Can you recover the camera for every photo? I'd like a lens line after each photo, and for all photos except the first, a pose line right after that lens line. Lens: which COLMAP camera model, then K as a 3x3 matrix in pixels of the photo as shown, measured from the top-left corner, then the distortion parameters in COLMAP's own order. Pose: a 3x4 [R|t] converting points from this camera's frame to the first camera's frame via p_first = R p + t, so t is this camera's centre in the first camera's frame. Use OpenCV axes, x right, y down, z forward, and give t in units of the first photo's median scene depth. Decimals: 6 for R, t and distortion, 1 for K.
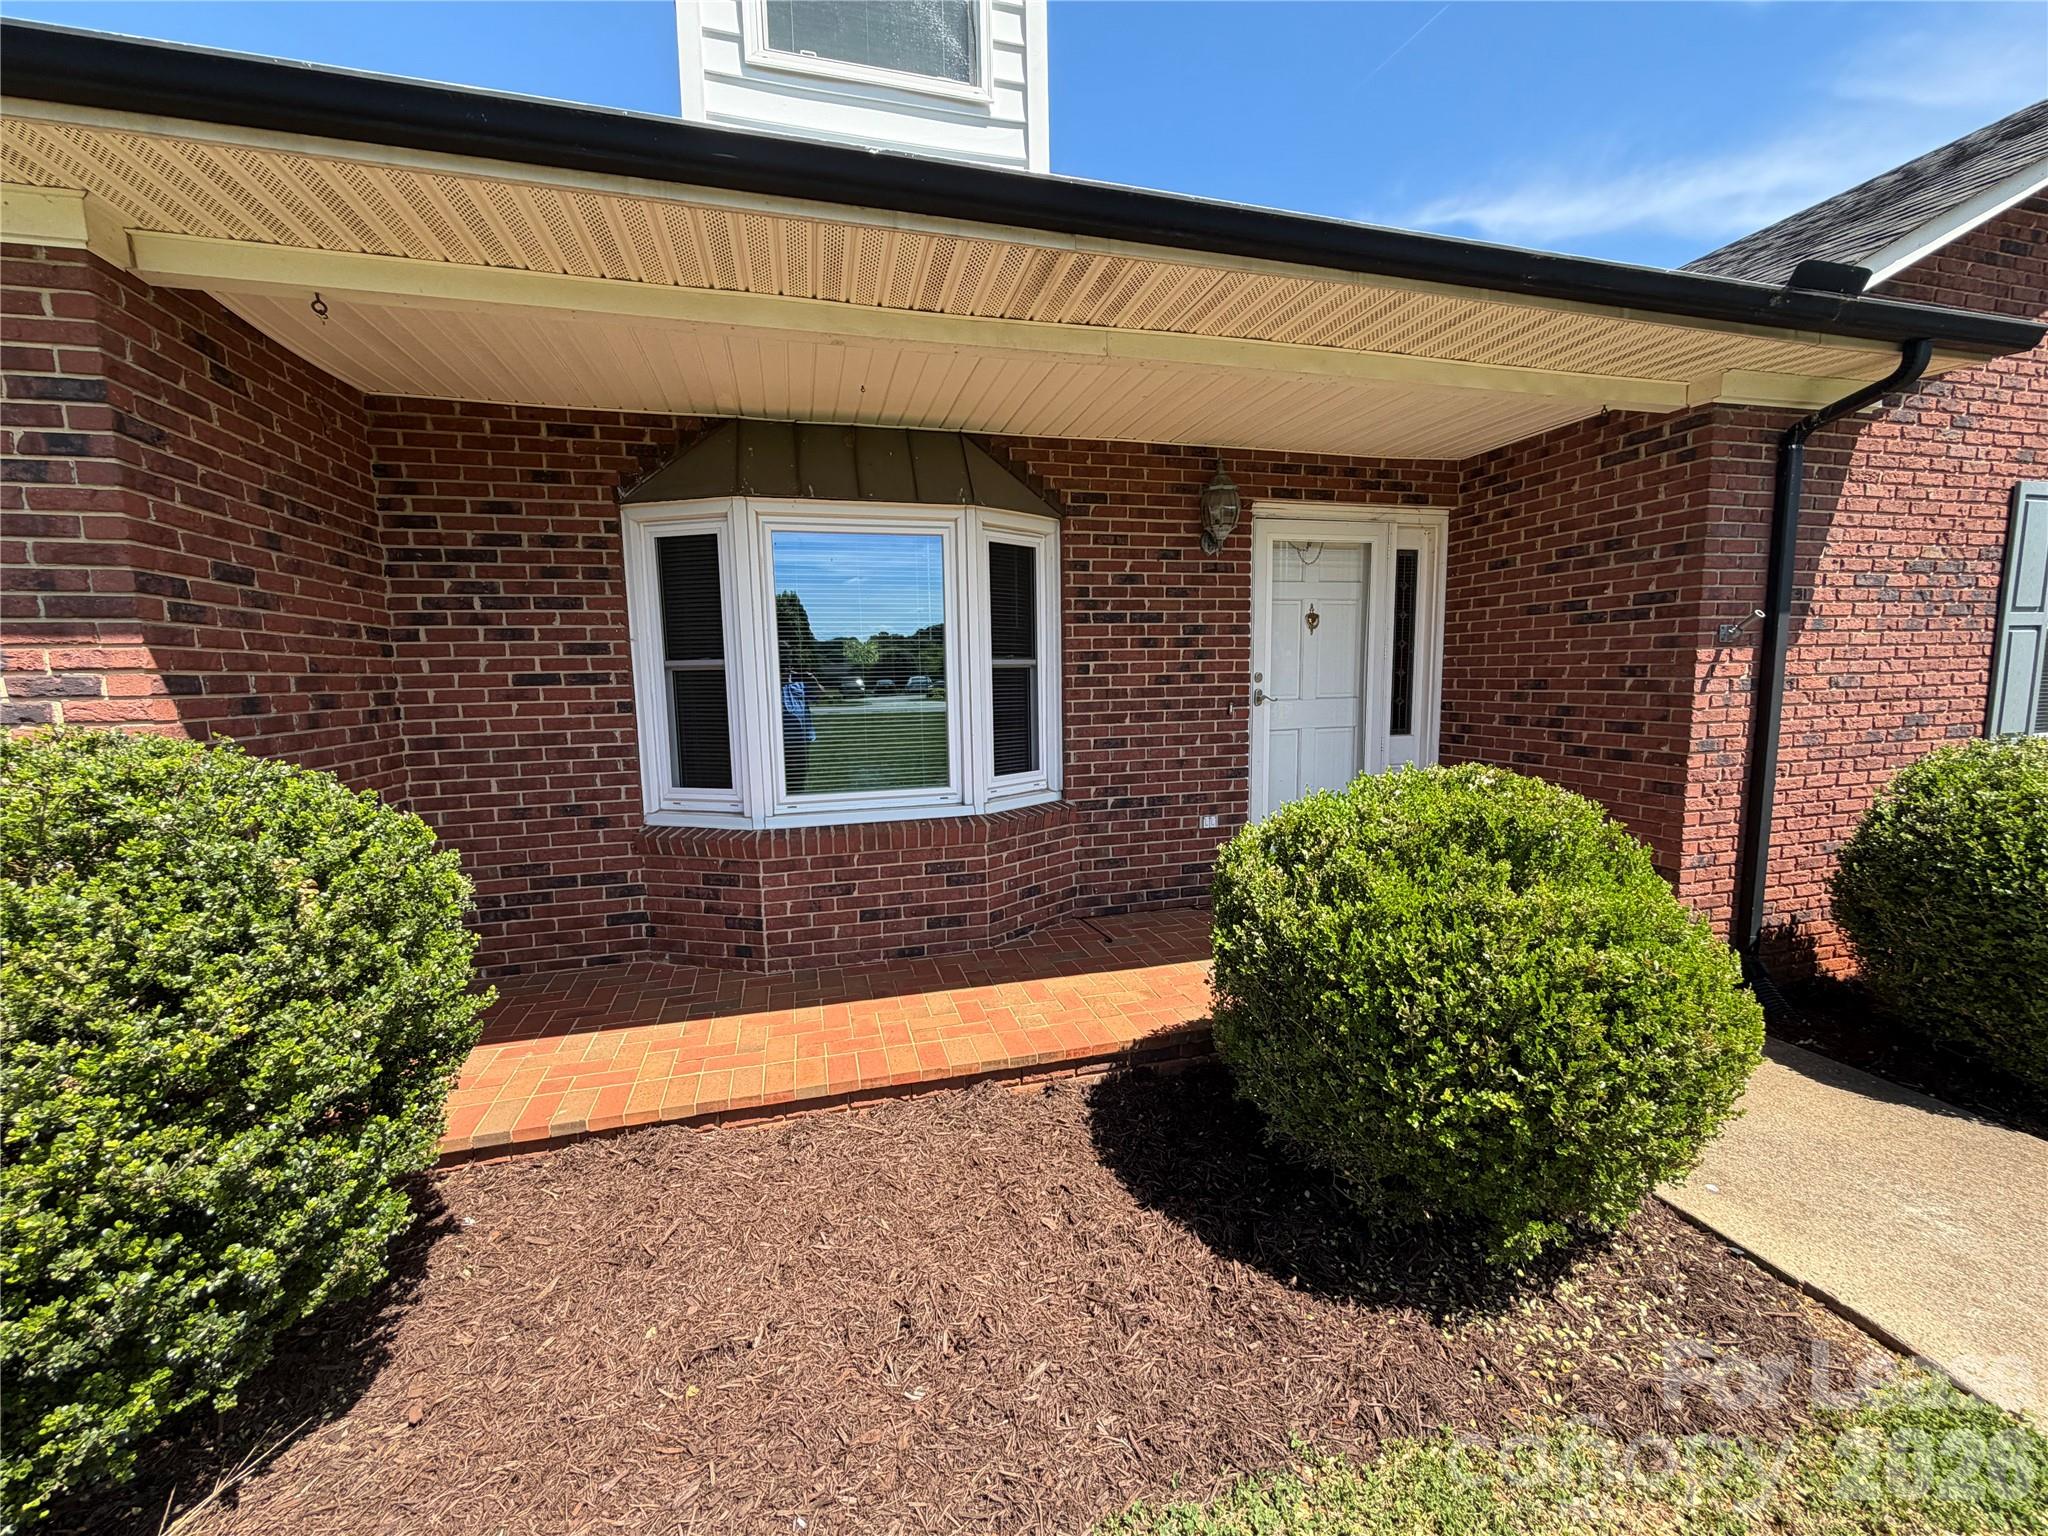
lens RADIAL K [[824.8, 0, 1024.3], [0, 824.8, 772.6], [0, 0, 1]] dist [0.003566, -0.000349]
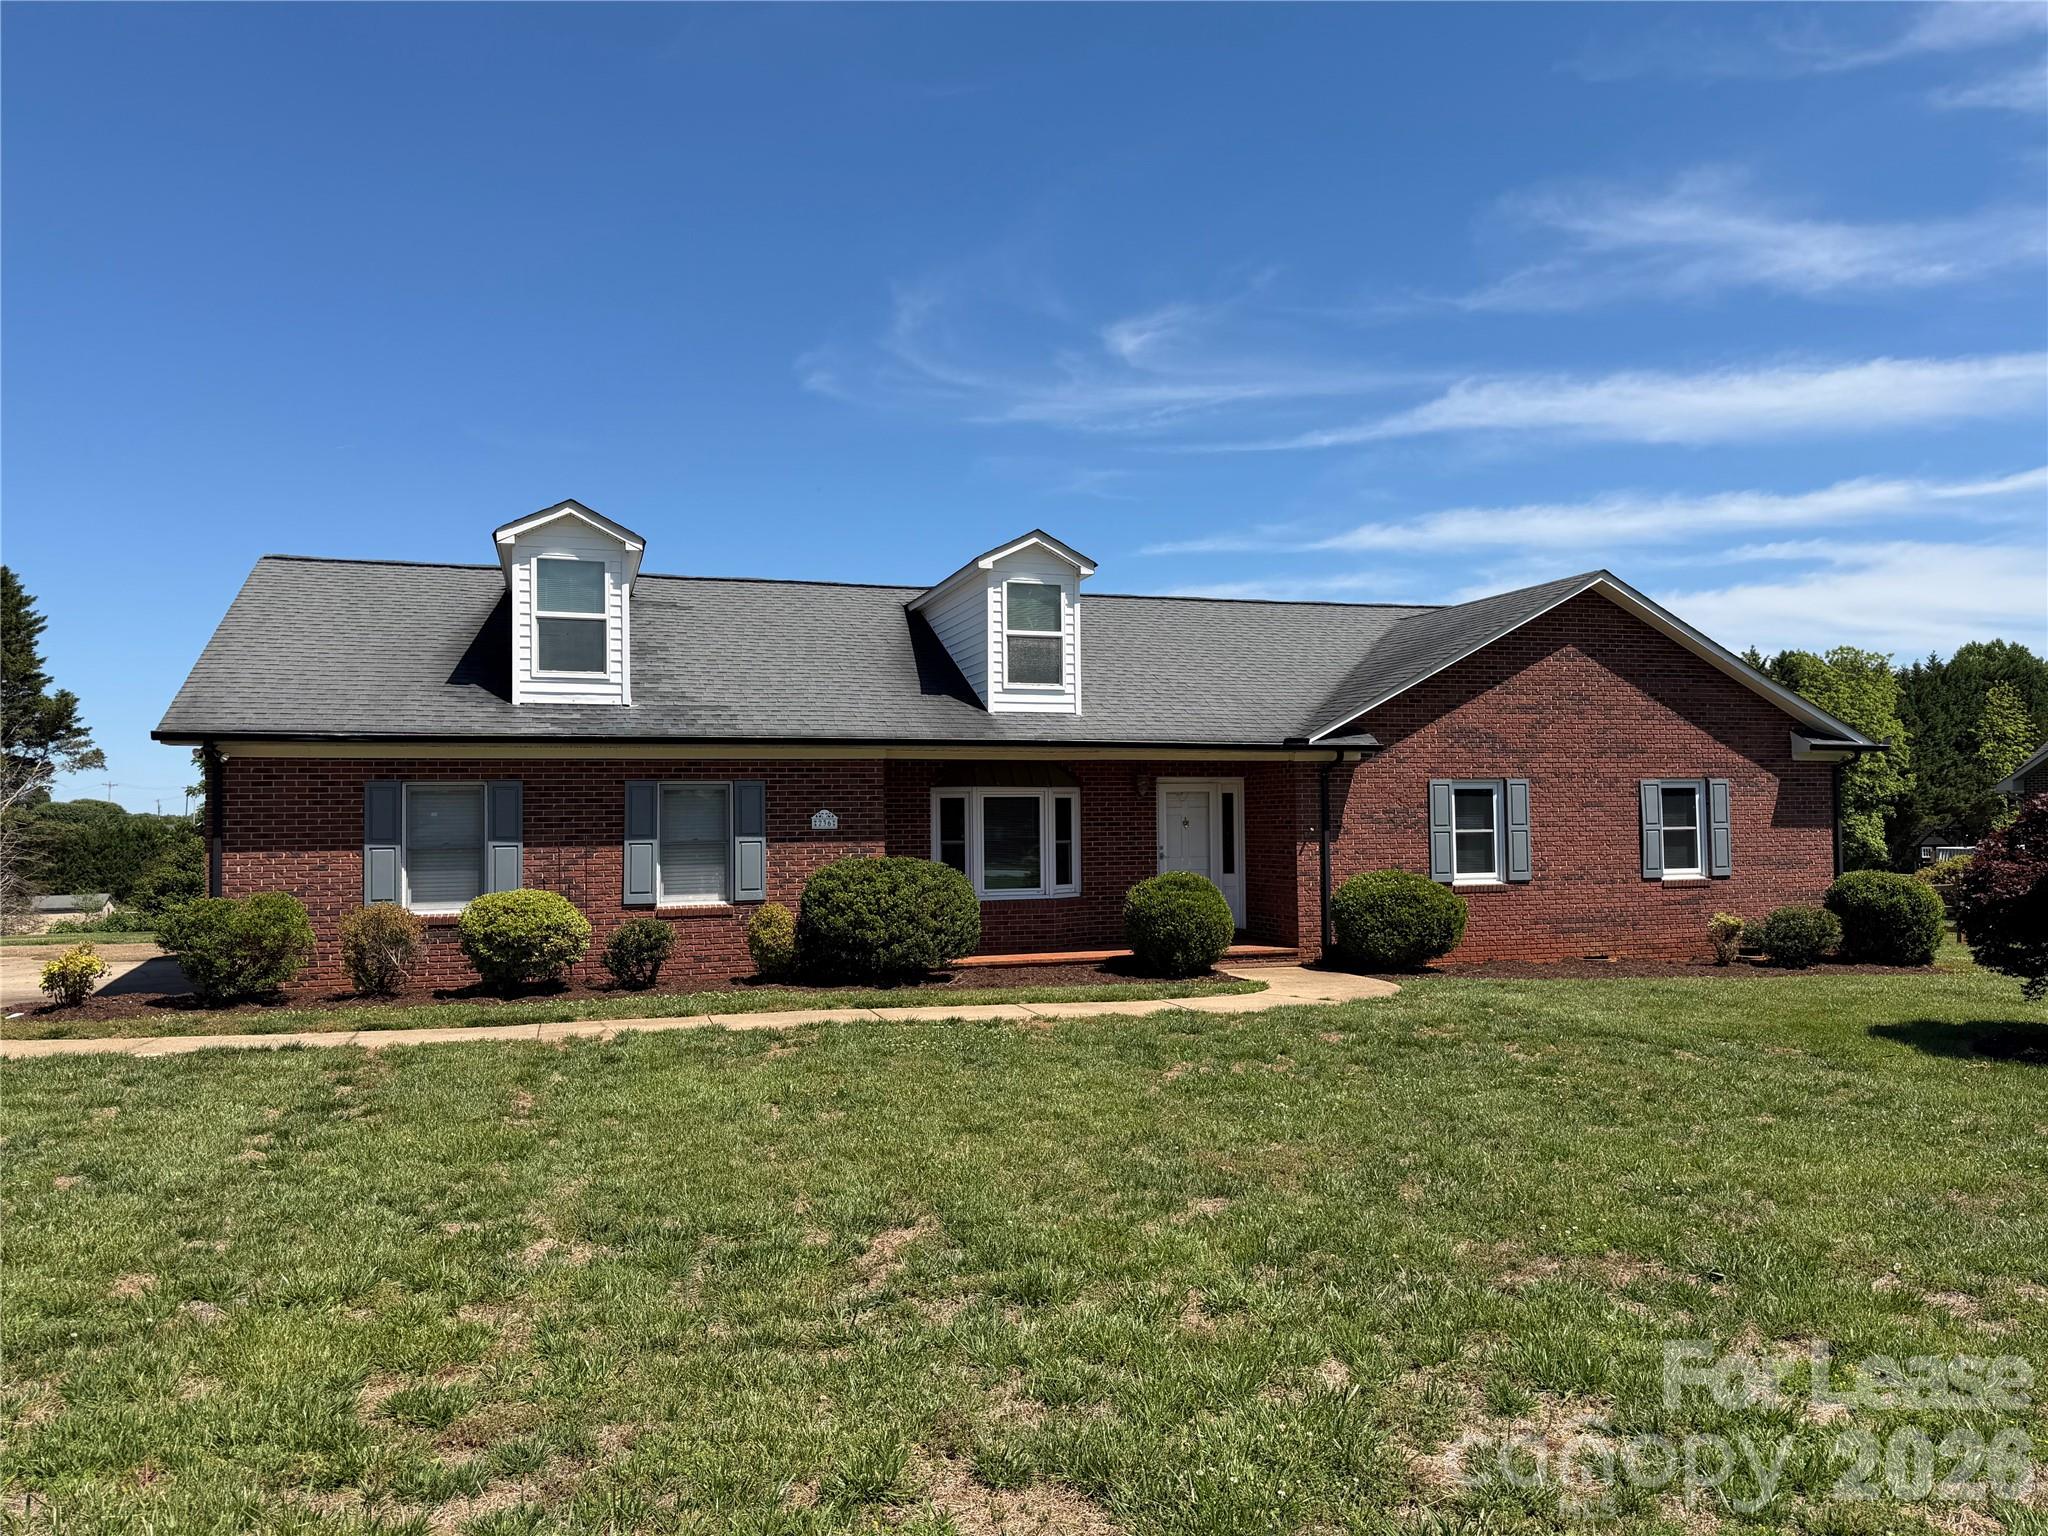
lens RADIAL K [[1434.3, 0, 1019.4], [0, 1434.3, 768.4], [0, 0, 1]] dist [0.006509, 0.005925]
pose [[0.998839, 0.011120, 0.046880, -0.369737], [-0.004074, 0.989011, -0.147786, 0.311286], [-0.048008, 0.147423, 0.987908, -3.553349]]
